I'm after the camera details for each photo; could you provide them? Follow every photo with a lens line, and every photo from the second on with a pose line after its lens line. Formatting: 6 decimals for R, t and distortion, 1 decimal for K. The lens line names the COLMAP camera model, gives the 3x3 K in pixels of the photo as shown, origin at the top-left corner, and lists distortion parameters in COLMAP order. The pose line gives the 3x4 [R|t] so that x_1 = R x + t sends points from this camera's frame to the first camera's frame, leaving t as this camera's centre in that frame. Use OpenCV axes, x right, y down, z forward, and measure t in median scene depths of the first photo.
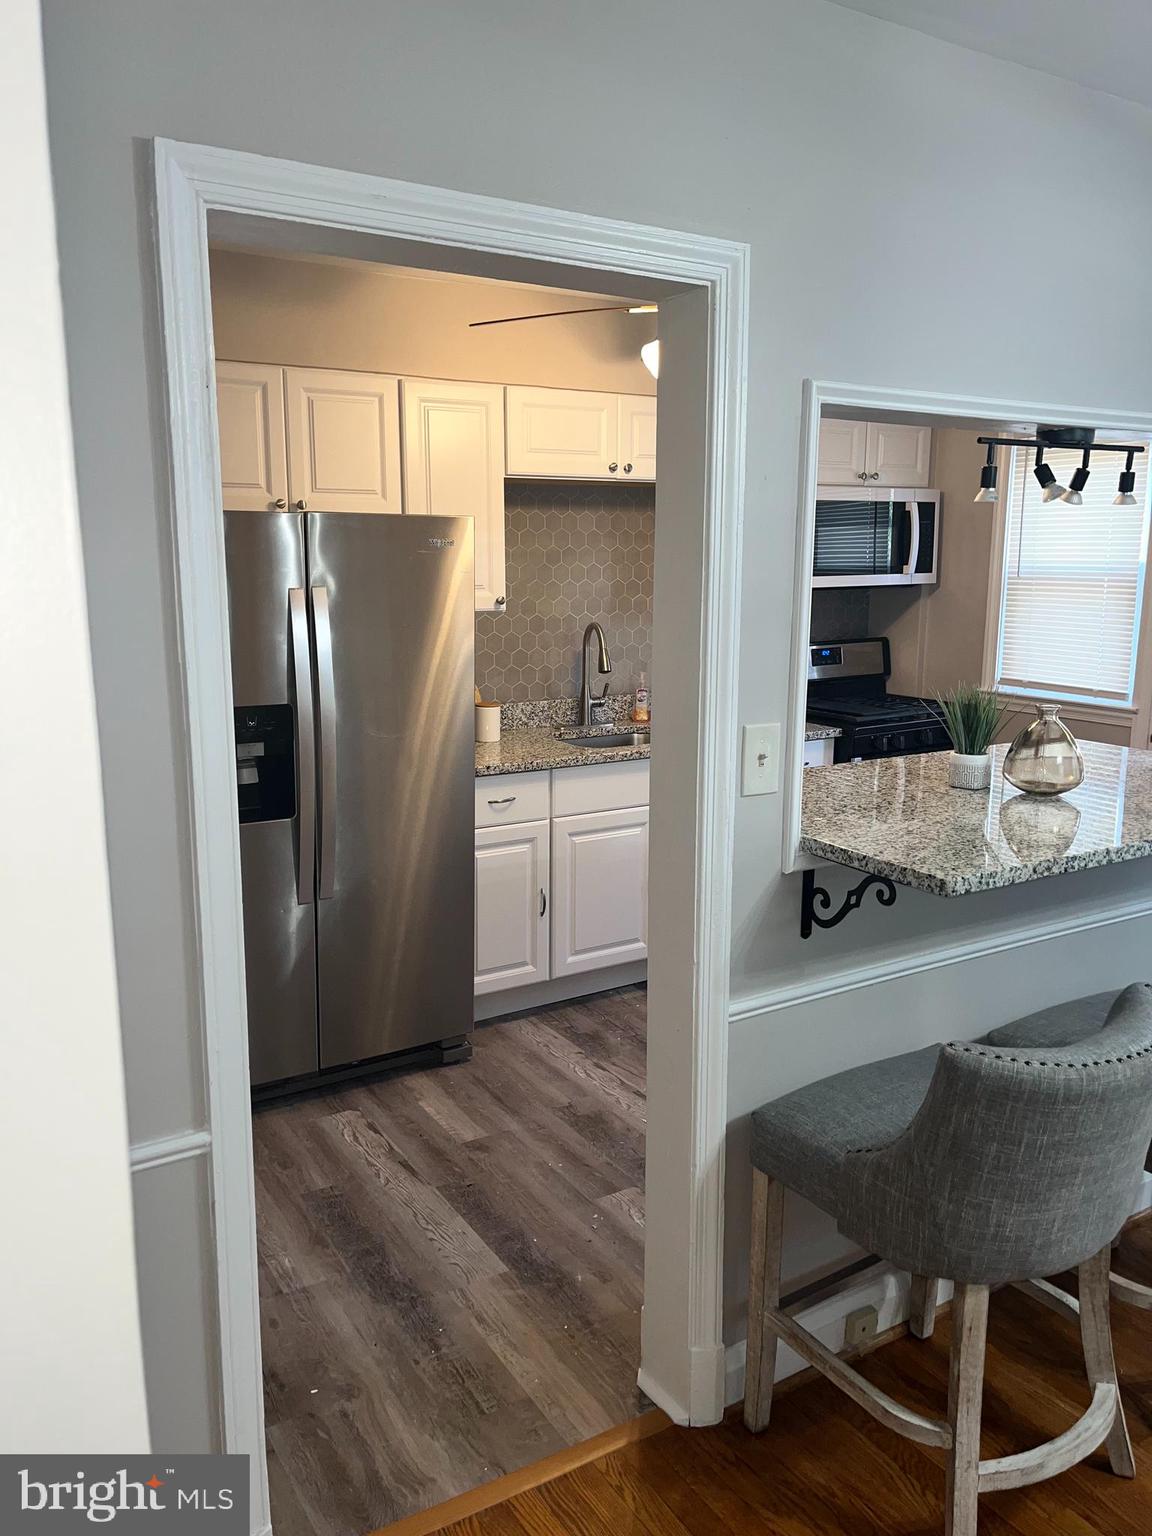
lens RADIAL K [[1155.9, 0, 577.1], [0, 1155.9, 769.3], [0, 0, 1]] dist [0.067251, -0.088465]
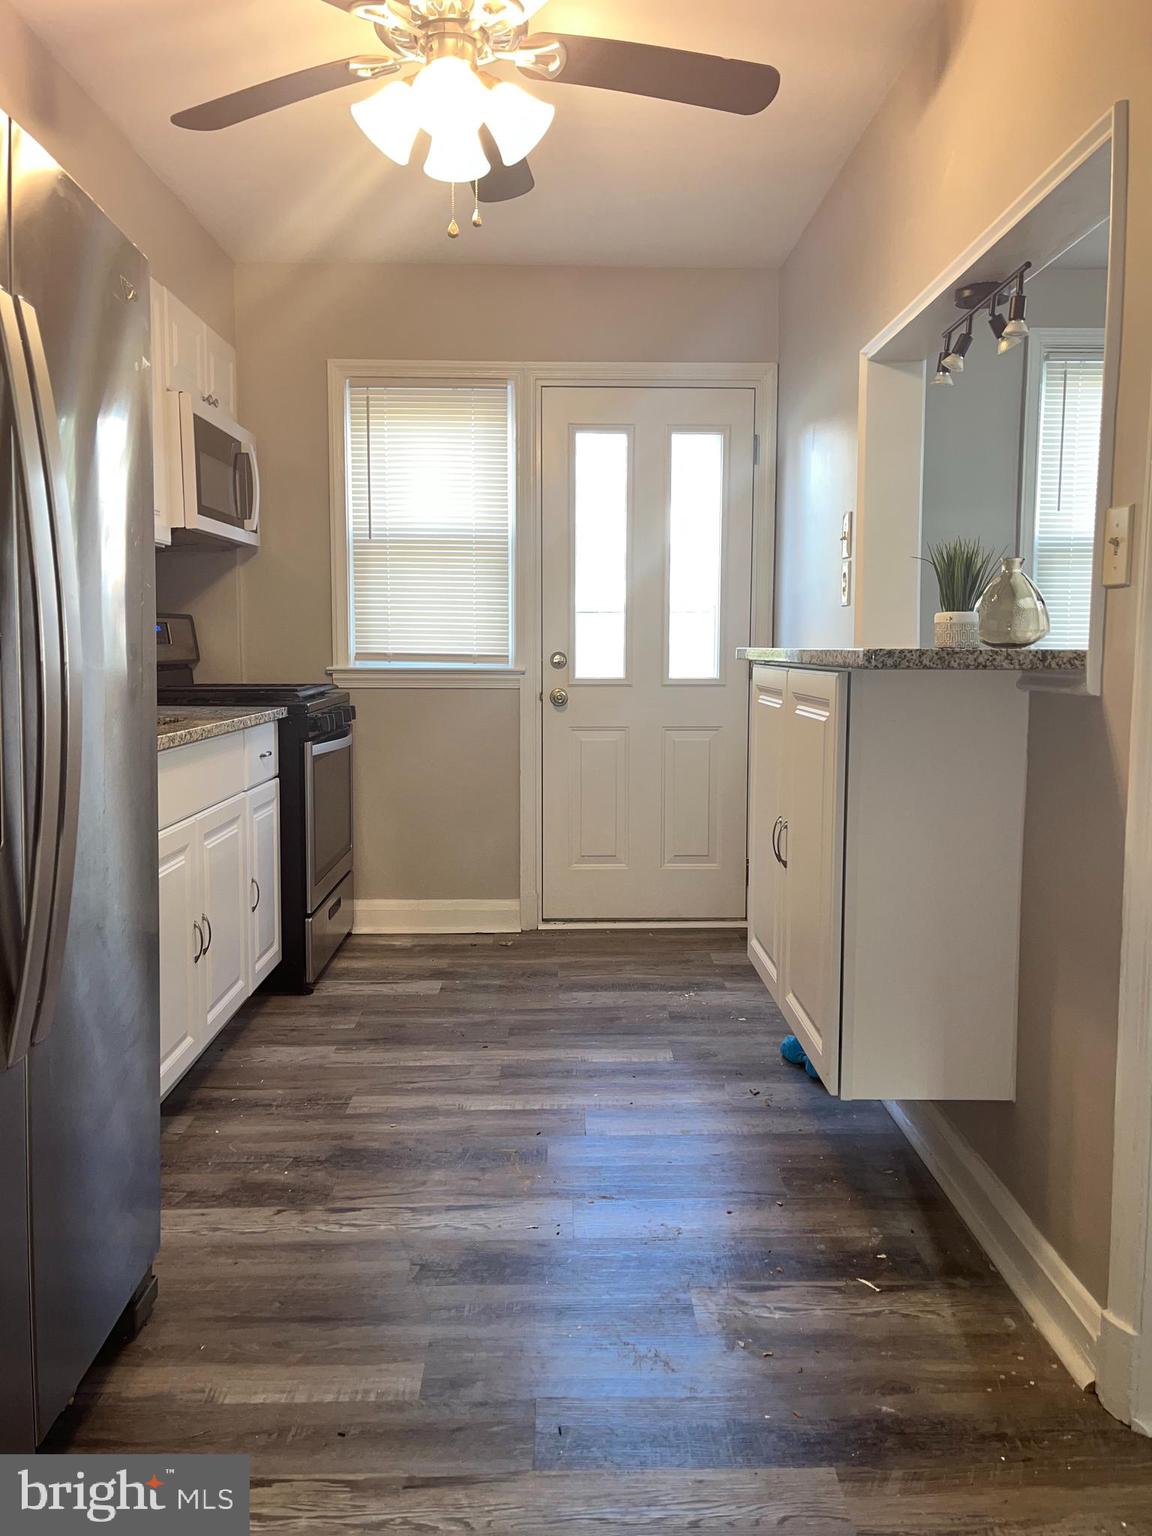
lens RADIAL K [[1155.9, 0, 579.4], [0, 1155.9, 766.7], [0, 0, 1]] dist [0.067251, -0.088465]
pose [[0.505816, -0.089944, 0.857939, -0.325215], [0.157890, 0.987402, 0.010429, 0.026249], [-0.848069, 0.130184, 0.513645, 0.406365]]
